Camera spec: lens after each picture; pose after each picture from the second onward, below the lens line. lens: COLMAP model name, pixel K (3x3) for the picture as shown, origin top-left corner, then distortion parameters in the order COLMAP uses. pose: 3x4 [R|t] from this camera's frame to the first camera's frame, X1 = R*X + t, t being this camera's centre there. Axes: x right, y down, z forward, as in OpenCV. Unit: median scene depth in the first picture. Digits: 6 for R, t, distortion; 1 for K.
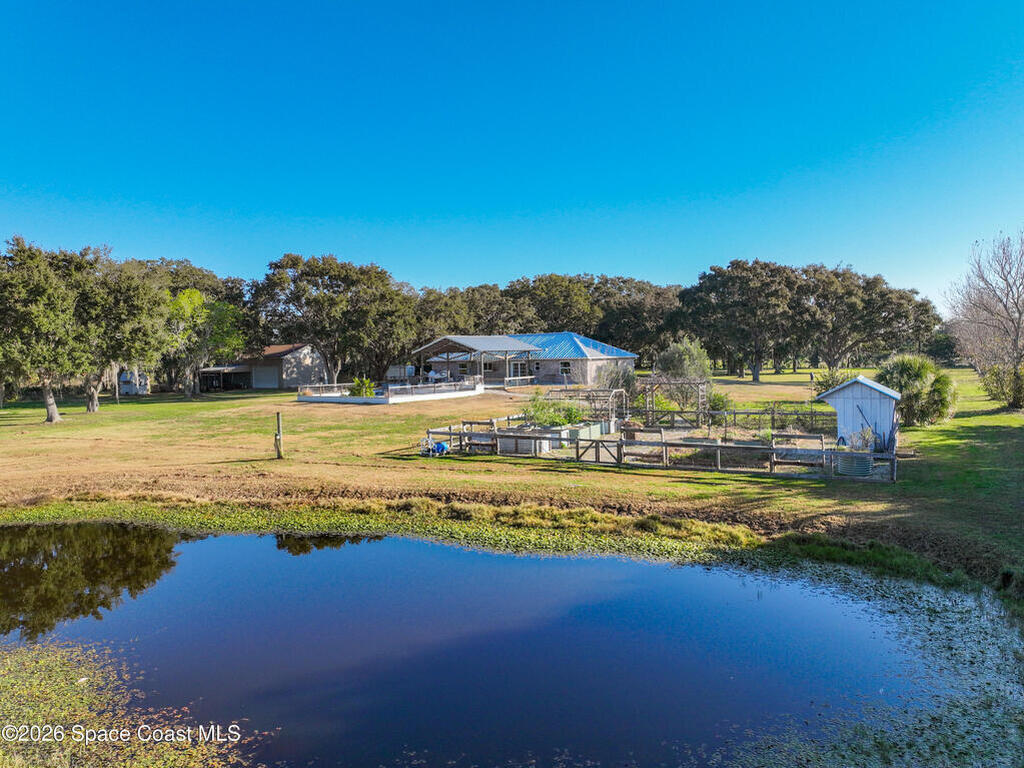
lens RADIAL K [[740.4, 0, 512.0], [0, 740.4, 384.0], [0, 0, 1]] dist [-0.005615, -0.001533]
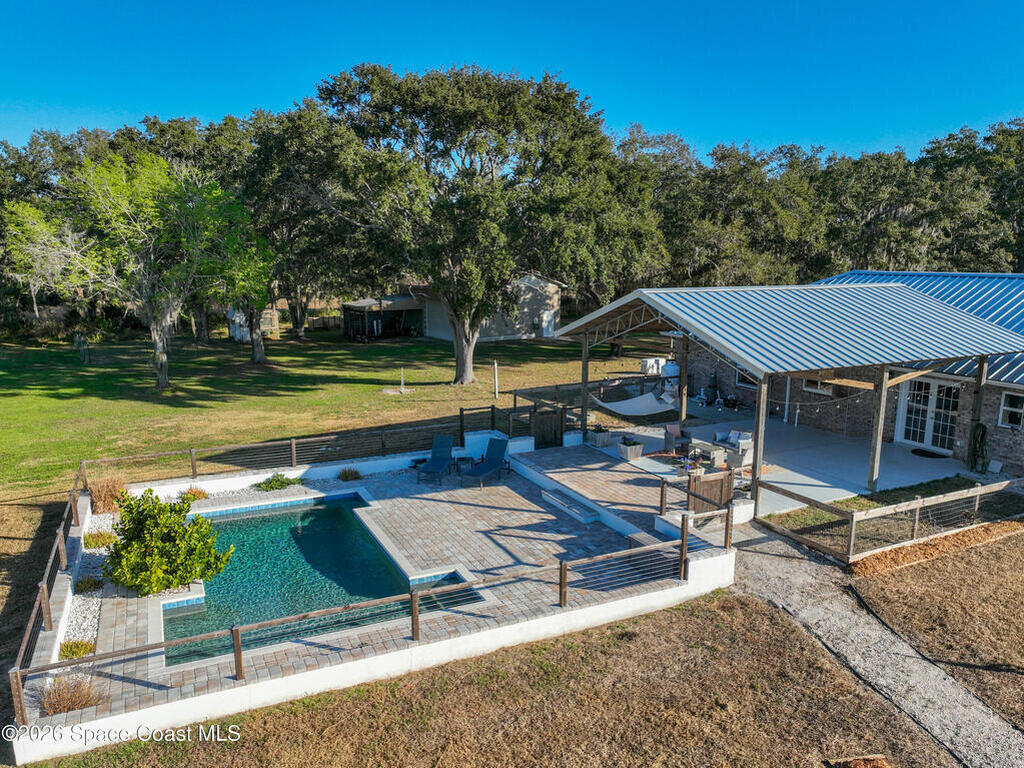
lens RADIAL K [[740.4, 0, 512.0], [0, 740.4, 384.0], [0, 0, 1]] dist [-0.005615, -0.001533]
pose [[0.877094, 0.107164, -0.468212, 0.000107], [-0.040830, 0.987900, 0.149624, -0.048647], [0.478580, -0.112117, 0.870856, 0.514466]]
